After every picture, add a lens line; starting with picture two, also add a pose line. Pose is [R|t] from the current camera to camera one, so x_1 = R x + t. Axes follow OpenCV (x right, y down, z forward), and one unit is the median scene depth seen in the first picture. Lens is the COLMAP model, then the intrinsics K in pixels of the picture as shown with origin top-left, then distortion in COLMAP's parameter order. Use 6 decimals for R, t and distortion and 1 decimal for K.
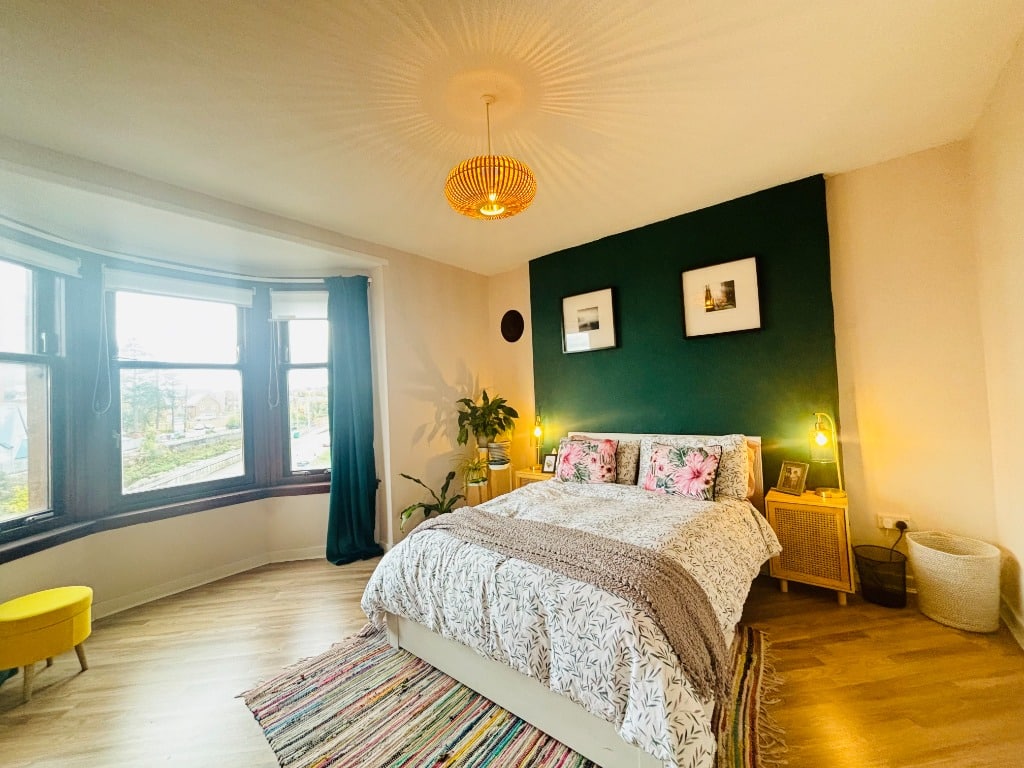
lens RADIAL K [[412.2, 0, 511.6], [0, 412.2, 383.5], [0, 0, 1]] dist [0.001694, -0.000987]
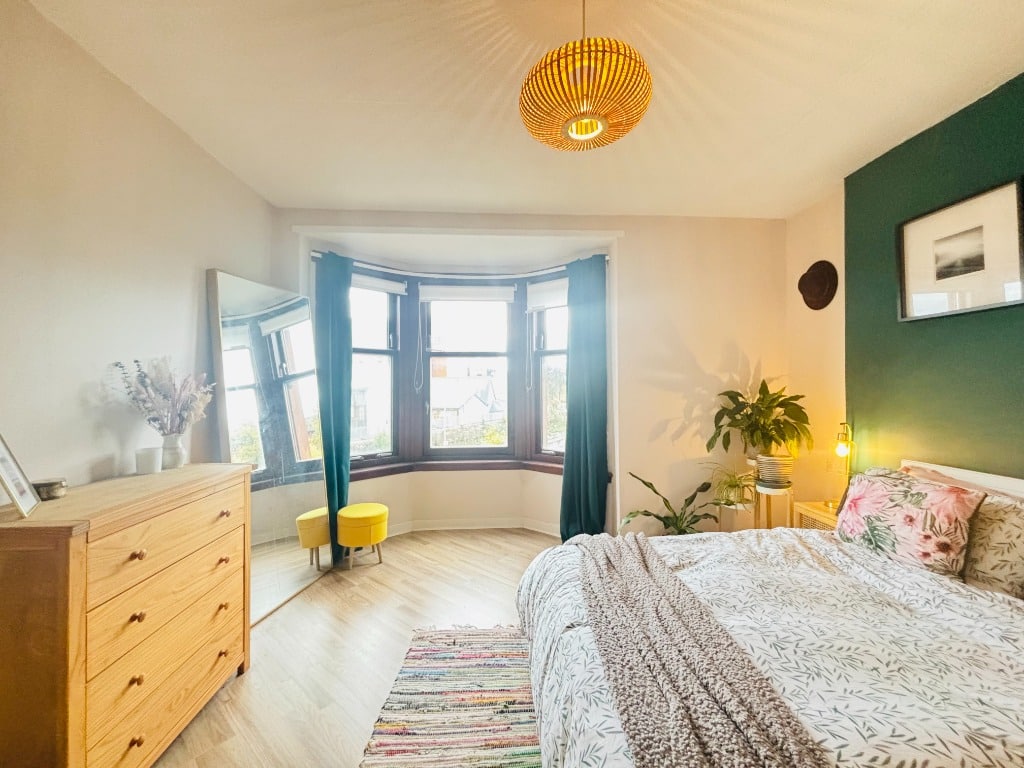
lens RADIAL K [[412.2, 0, 510.0], [0, 412.2, 382.9], [0, 0, 1]] dist [0.001694, -0.000987]
pose [[0.667518, 0.036123, -0.743717, 0.240070], [-0.005300, 0.999028, 0.043766, -0.012535], [0.744575, -0.025273, 0.667060, 0.251881]]
